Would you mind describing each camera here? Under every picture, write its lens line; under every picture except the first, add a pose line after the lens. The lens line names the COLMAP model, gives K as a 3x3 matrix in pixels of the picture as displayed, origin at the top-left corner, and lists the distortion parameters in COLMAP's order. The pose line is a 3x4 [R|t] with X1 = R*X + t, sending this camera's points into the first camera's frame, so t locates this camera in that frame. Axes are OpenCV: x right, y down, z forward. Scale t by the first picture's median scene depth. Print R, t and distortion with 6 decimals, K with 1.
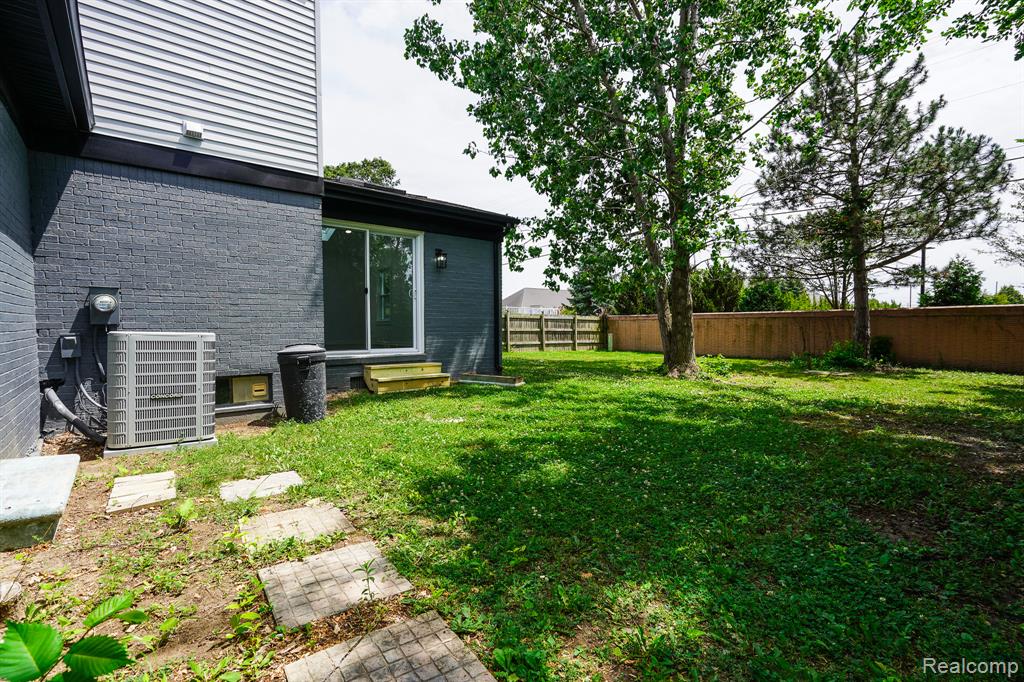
lens RADIAL K [[464.3, 0, 512.8], [0, 464.3, 343.6], [0, 0, 1]] dist [0.008855, 0.000598]
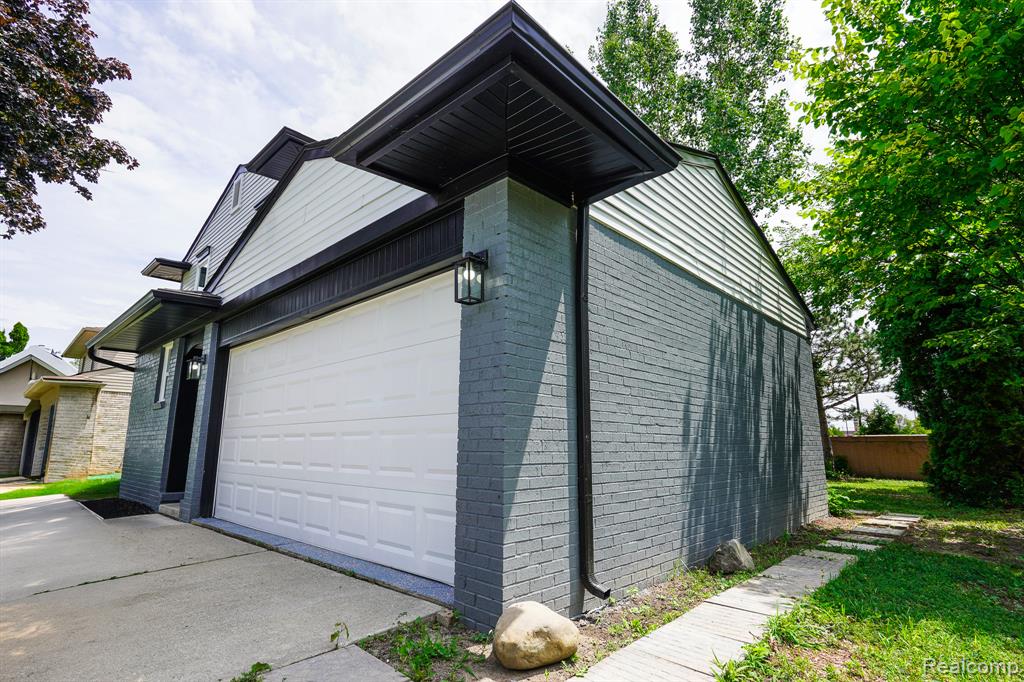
lens RADIAL K [[503.2, 0, 509.0], [0, 503.2, 341.1], [0, 0, 1]] dist [0.005273, 0.000636]
pose [[0.991836, 0.031702, 0.123519, -0.430408], [-0.002490, 0.973237, -0.229790, 0.001144], [-0.127498, 0.227606, 0.965370, -0.456447]]
